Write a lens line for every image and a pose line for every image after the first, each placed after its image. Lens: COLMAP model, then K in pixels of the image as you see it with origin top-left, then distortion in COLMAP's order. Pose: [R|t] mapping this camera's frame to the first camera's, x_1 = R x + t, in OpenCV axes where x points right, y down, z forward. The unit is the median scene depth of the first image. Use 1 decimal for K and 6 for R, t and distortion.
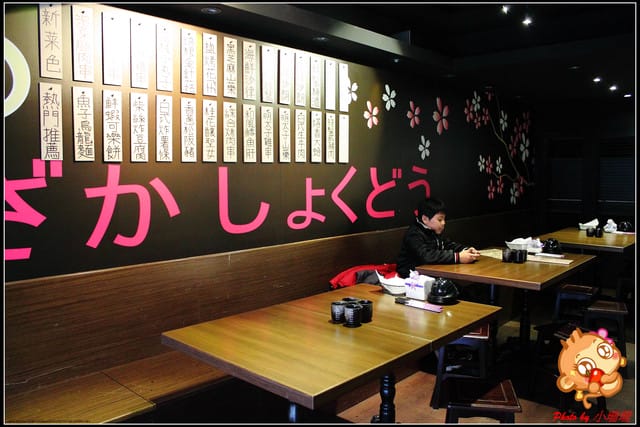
lens RADIAL K [[520.0, 0, 320.0], [0, 520.0, 213.5], [0, 0, 1]] dist [-0.160673, 0.141154]
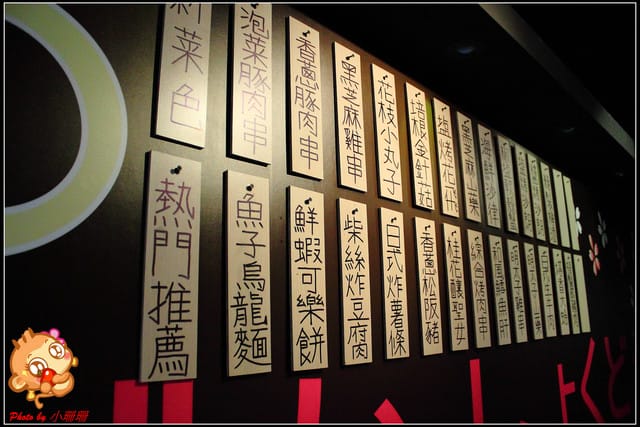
lens RADIAL K [[520.0, 0, 320.0], [0, 520.0, 213.5], [0, 0, 1]] dist [-0.160673, 0.141154]
pose [[0.999437, -0.031805, -0.010729, -0.389464], [0.027136, 0.953733, -0.299429, -0.098386], [0.019756, 0.298969, 0.954058, 0.596972]]
